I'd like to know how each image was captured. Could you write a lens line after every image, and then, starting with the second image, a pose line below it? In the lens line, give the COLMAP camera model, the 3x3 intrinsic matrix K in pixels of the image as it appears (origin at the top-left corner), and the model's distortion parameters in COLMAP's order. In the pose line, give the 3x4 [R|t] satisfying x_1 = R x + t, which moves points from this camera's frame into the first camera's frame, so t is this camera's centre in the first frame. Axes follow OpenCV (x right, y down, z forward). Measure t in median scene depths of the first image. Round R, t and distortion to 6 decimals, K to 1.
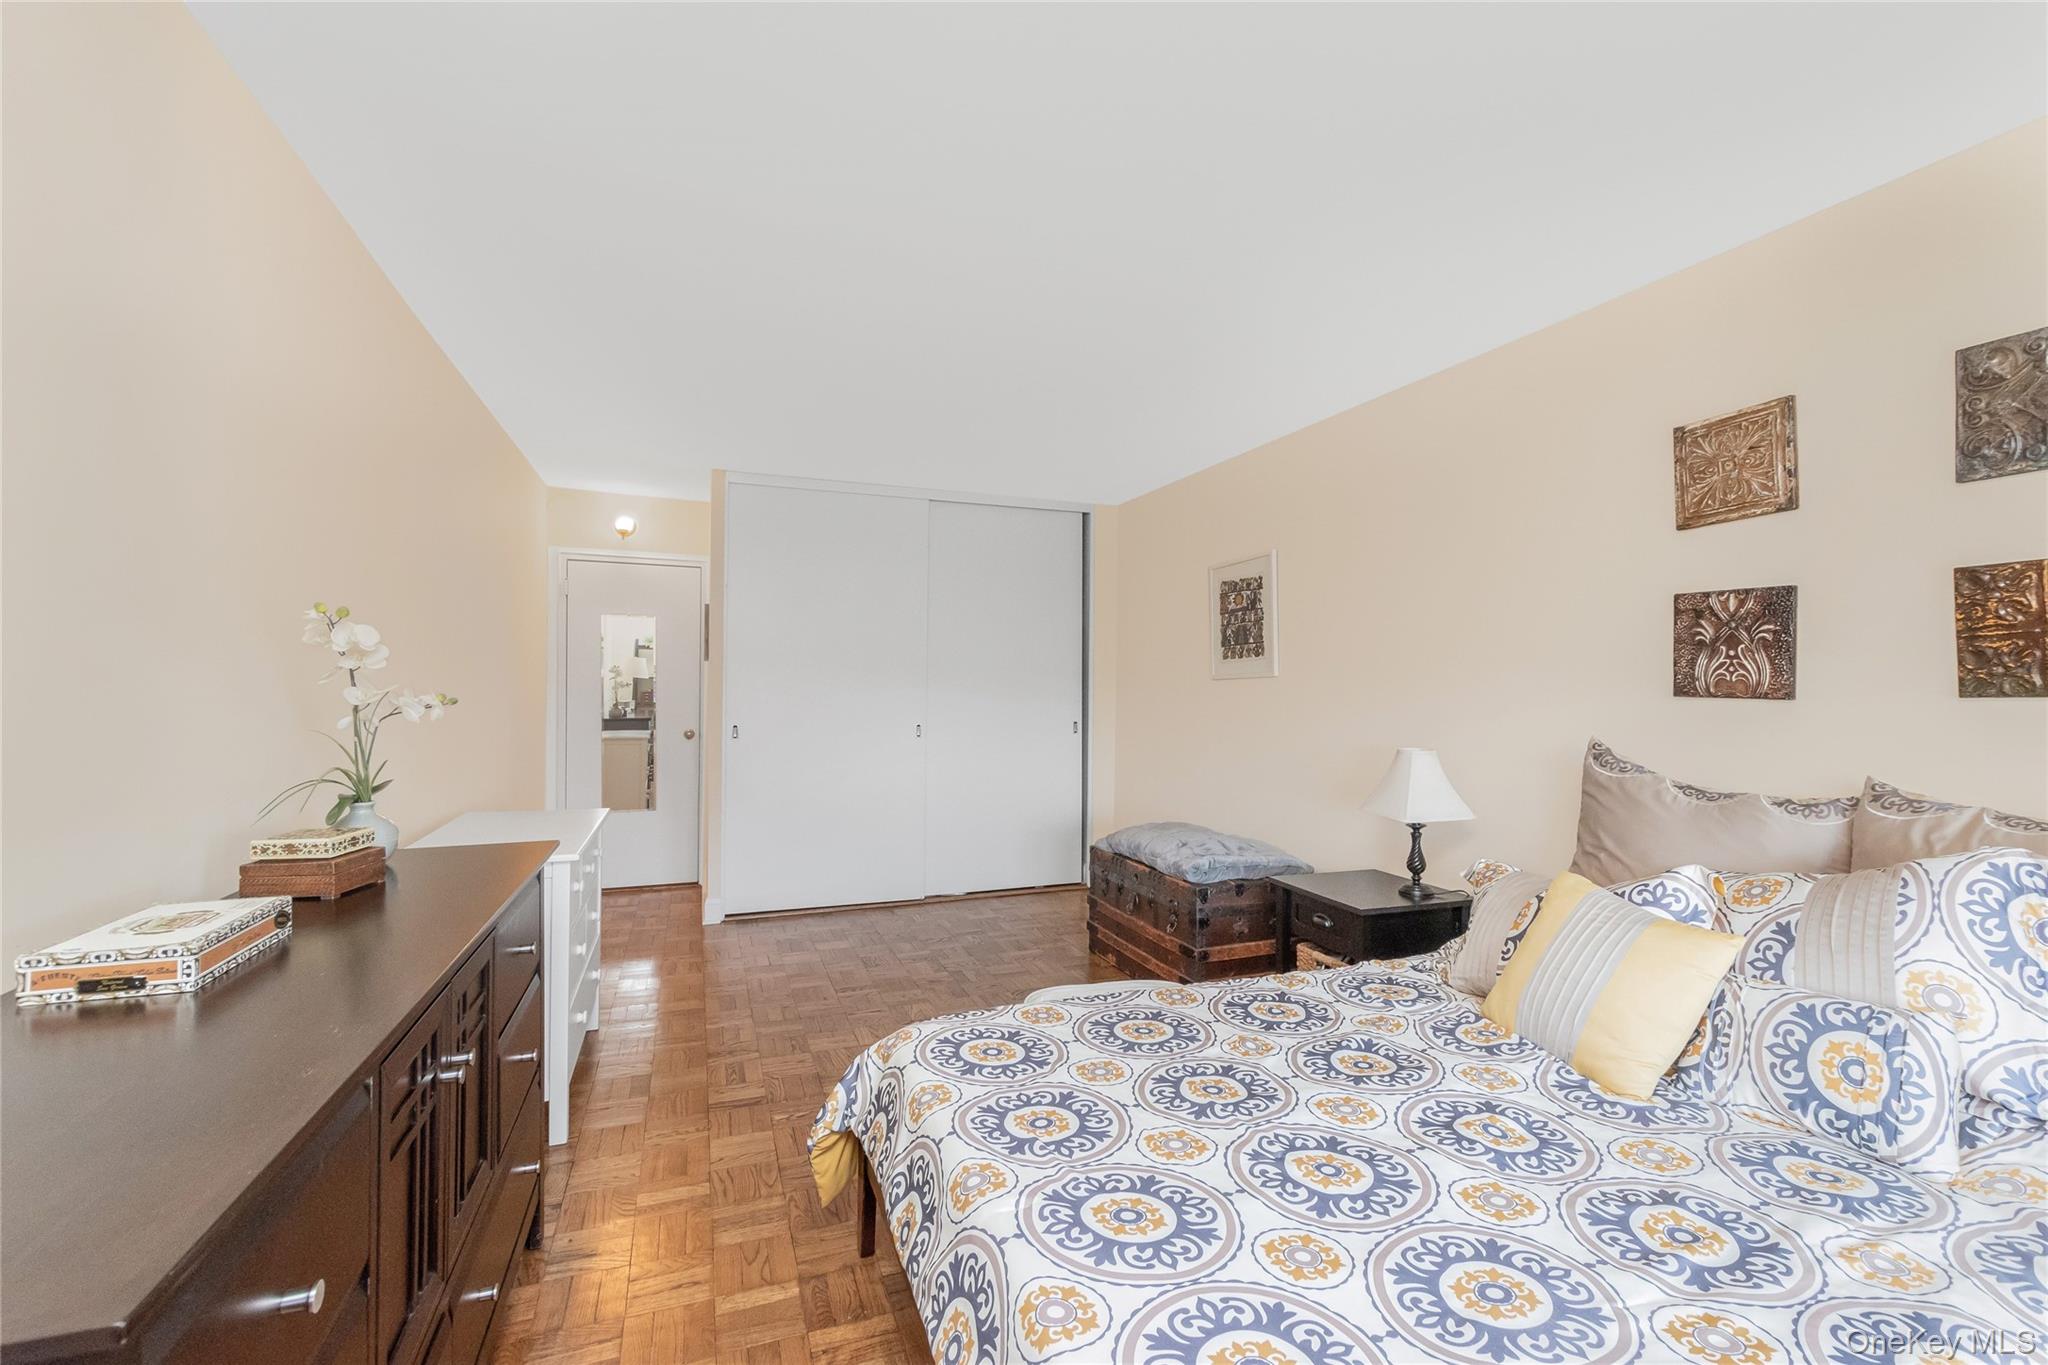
lens RADIAL K [[906.5, 0, 1017.6], [0, 906.5, 678.8], [0, 0, 1]] dist [-0.003095, -0.000238]
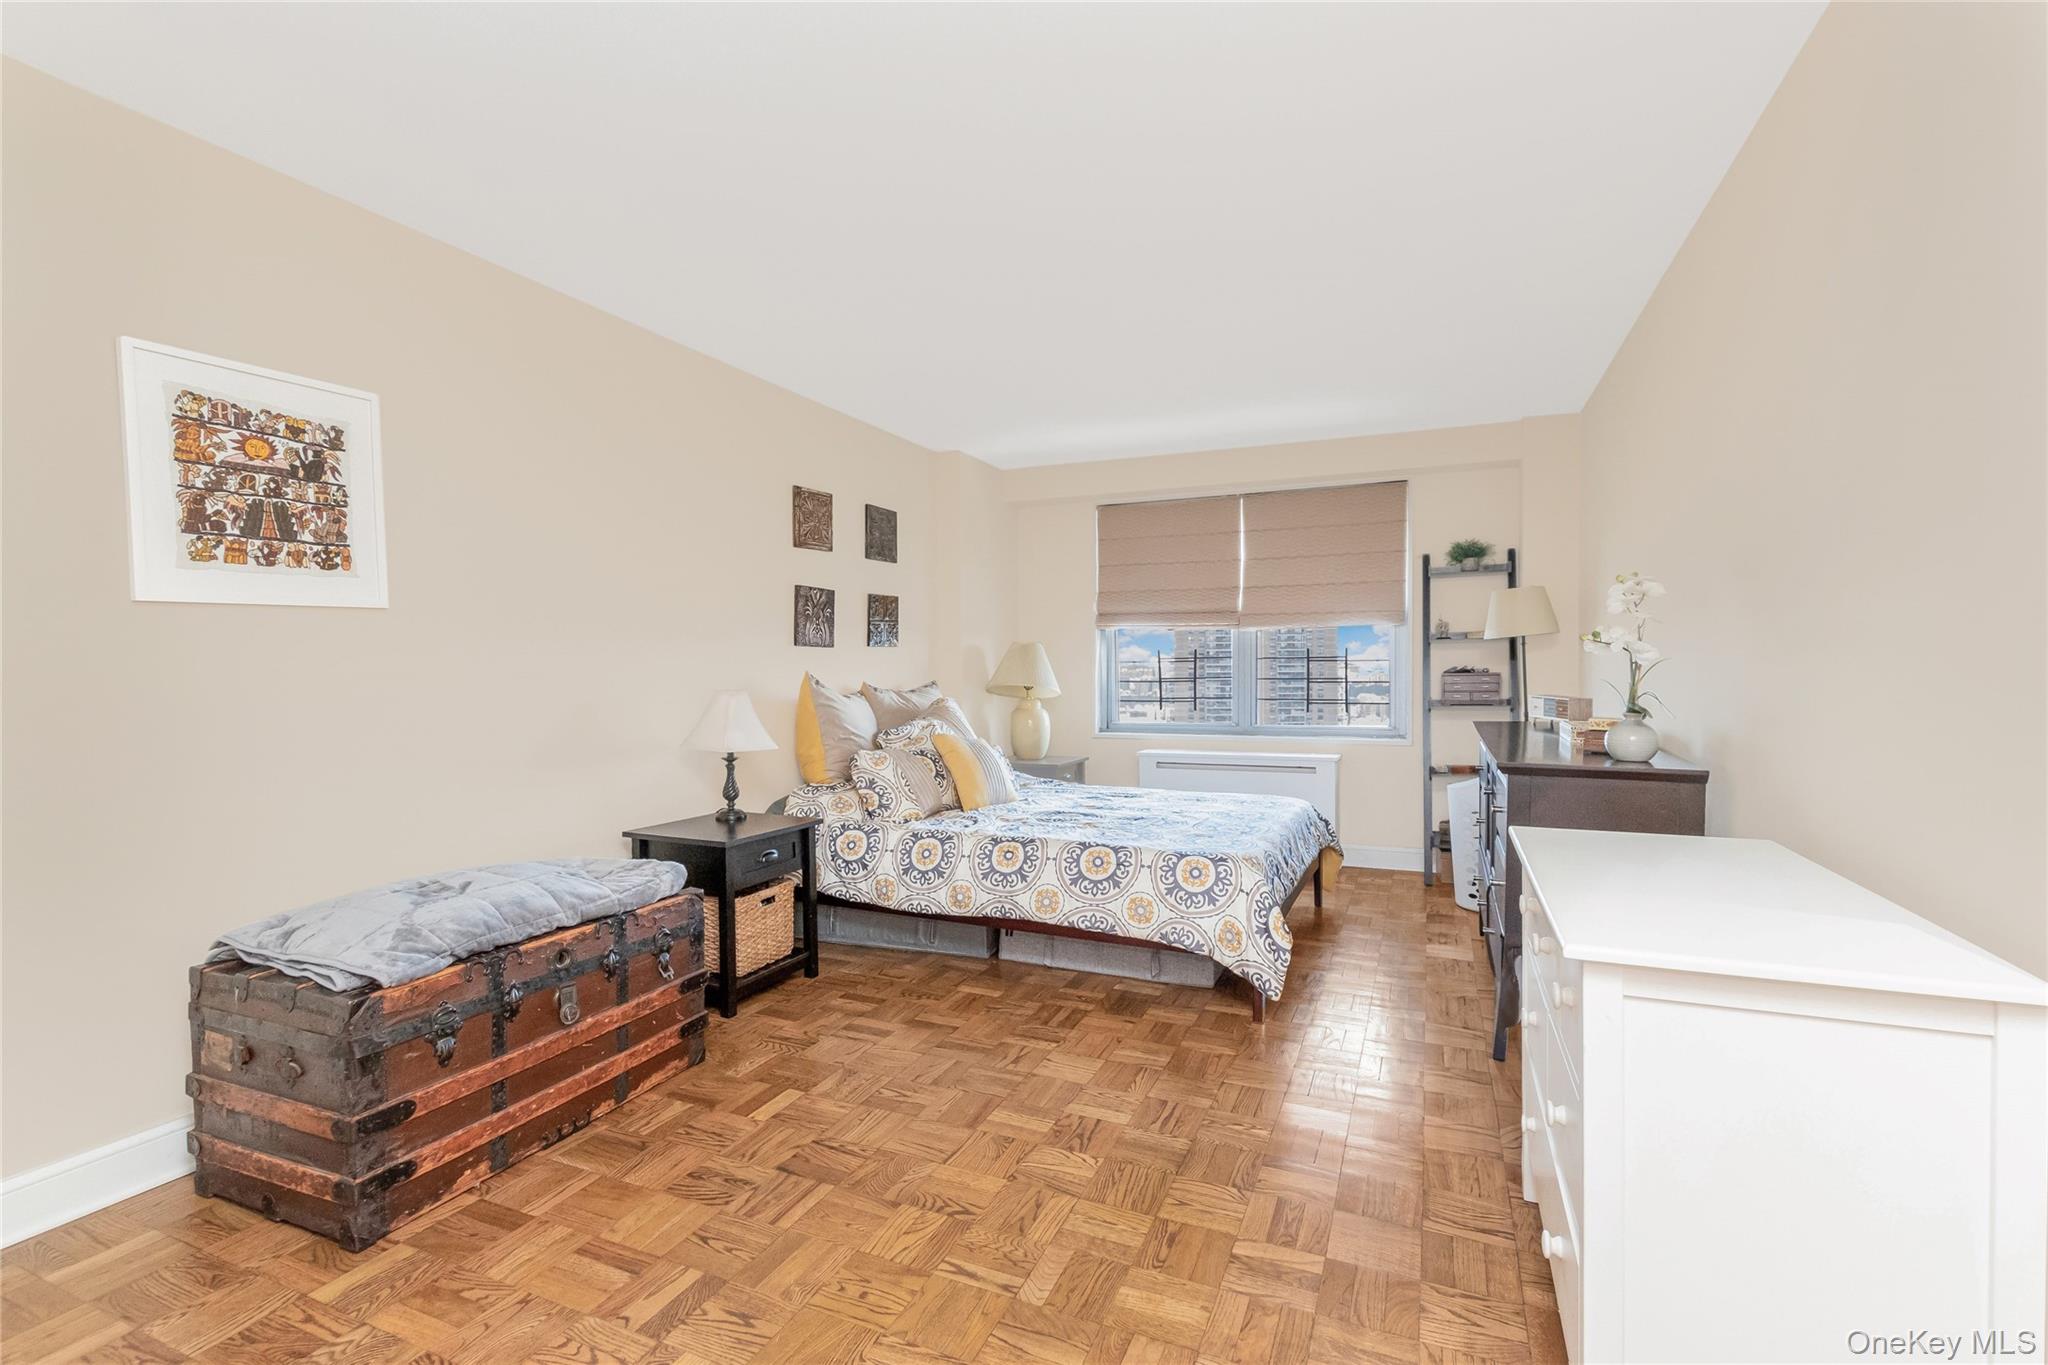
lens RADIAL K [[906.5, 0, 1020.0], [0, 906.5, 681.5], [0, 0, 1]] dist [-0.003095, -0.000238]
pose [[-0.720431, -0.017452, 0.693307, -0.475823], [-0.008141, 0.999827, 0.016708, 0.035012], [-0.693478, 0.006393, -0.720449, 1.234895]]
